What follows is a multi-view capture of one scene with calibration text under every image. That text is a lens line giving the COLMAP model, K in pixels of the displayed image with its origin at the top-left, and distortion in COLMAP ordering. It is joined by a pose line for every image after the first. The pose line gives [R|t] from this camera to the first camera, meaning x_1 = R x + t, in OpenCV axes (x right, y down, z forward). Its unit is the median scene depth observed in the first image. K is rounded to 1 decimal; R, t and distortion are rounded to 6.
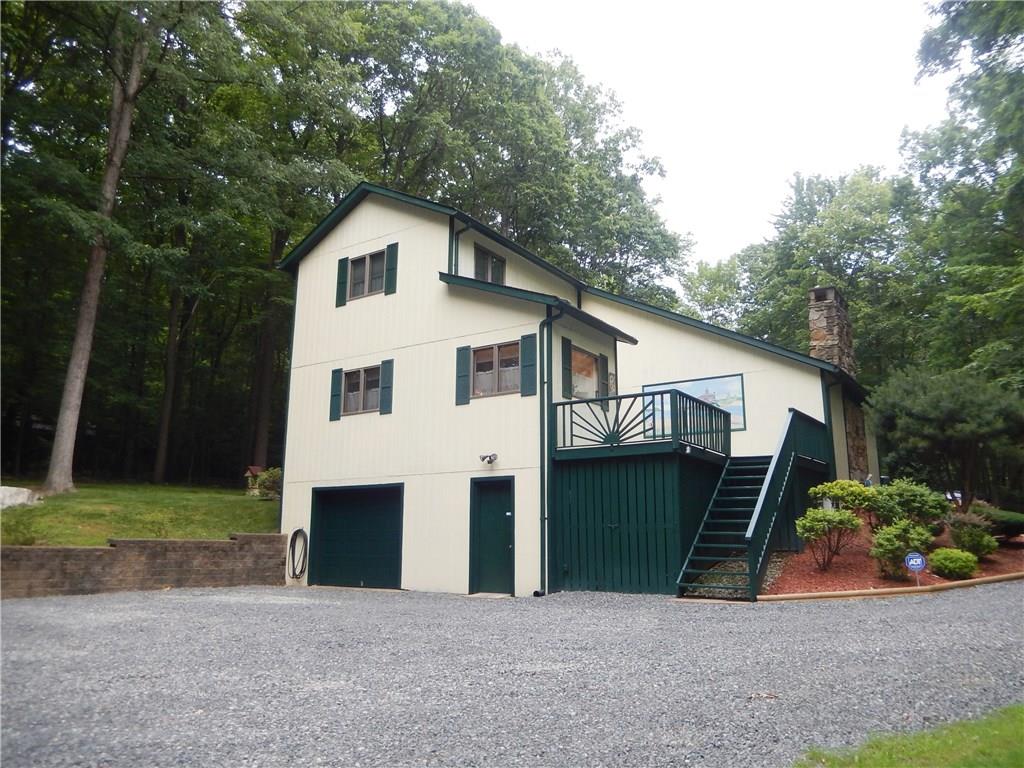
lens RADIAL K [[751.9, 0, 517.7], [0, 751.9, 383.6], [0, 0, 1]] dist [-0.038587, 0.004794]
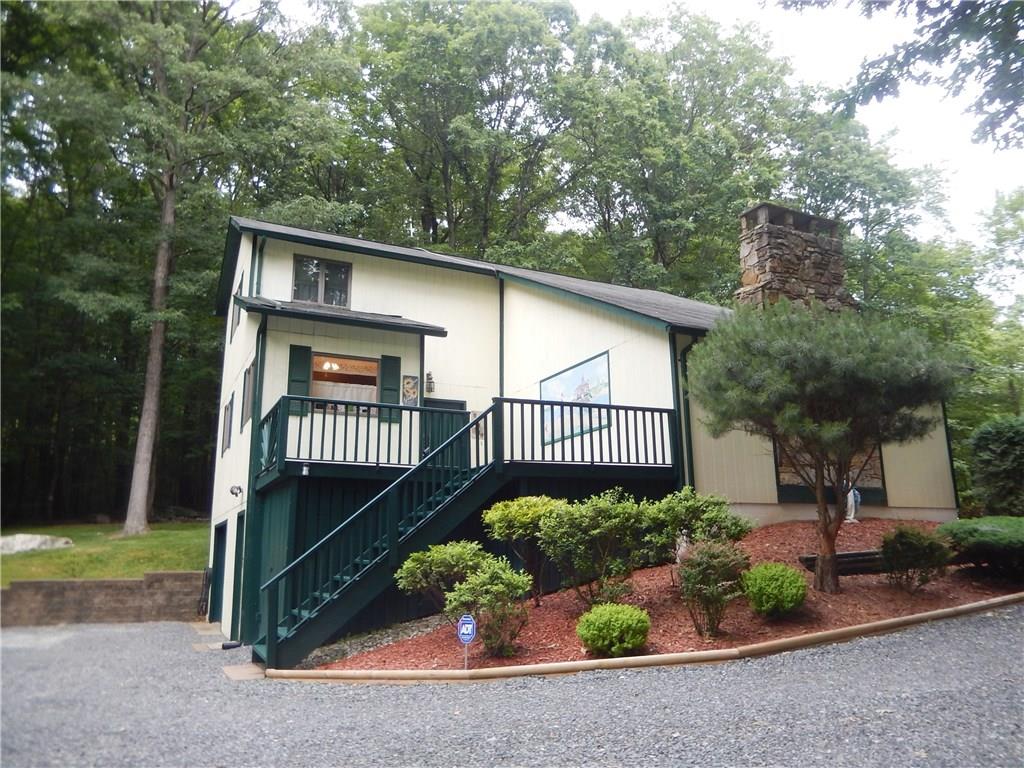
lens RADIAL K [[751.9, 0, 517.7], [0, 751.9, 383.6], [0, 0, 1]] dist [-0.038587, 0.004794]
pose [[0.872493, -0.126570, -0.471948, 0.613333], [0.118823, 0.991834, -0.046328, 0.046576], [0.473958, -0.015658, 0.880408, 0.324398]]
